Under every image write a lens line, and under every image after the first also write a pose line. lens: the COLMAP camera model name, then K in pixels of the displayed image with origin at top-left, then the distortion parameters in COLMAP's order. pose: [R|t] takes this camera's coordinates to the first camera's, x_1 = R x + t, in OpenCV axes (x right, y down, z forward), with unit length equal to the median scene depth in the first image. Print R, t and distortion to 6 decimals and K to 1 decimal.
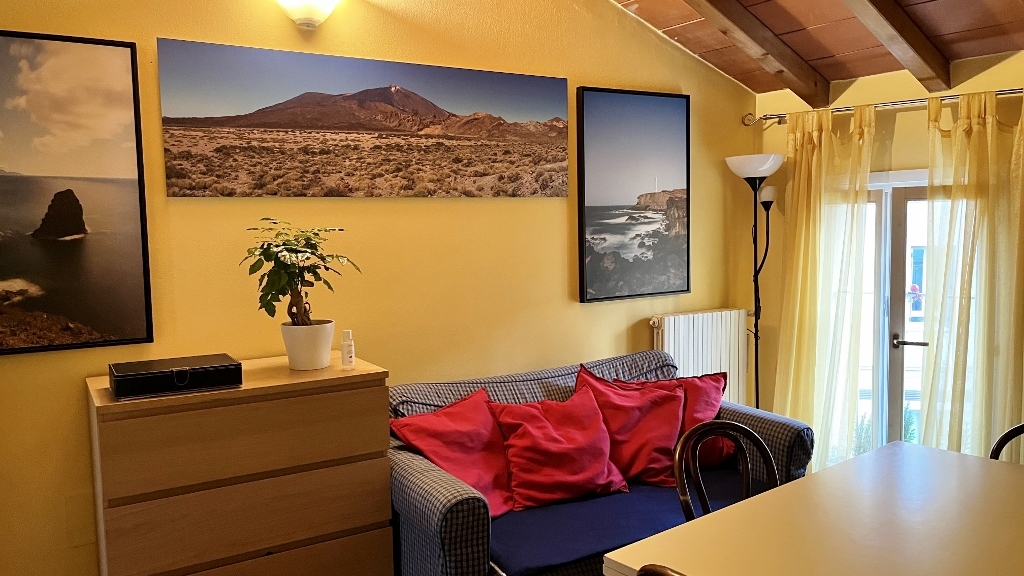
lens RADIAL K [[807.7, 0, 511.1], [0, 807.7, 290.9], [0, 0, 1]] dist [0.004689, 0.000836]
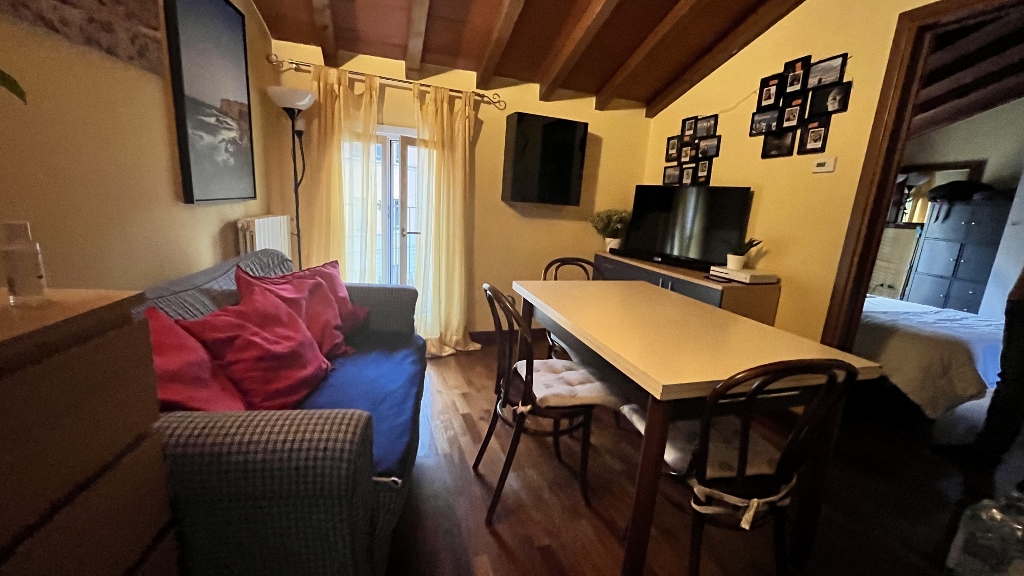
lens RADIAL K [[413.9, 0, 509.8], [0, 413.9, 289.0], [0, 0, 1]] dist [-0.001865, -0.000478]
pose [[0.315999, -0.158739, 0.935386, -0.252977], [0.010651, 0.986435, 0.163804, 0.037014], [-0.948700, -0.041799, 0.313403, 0.481488]]
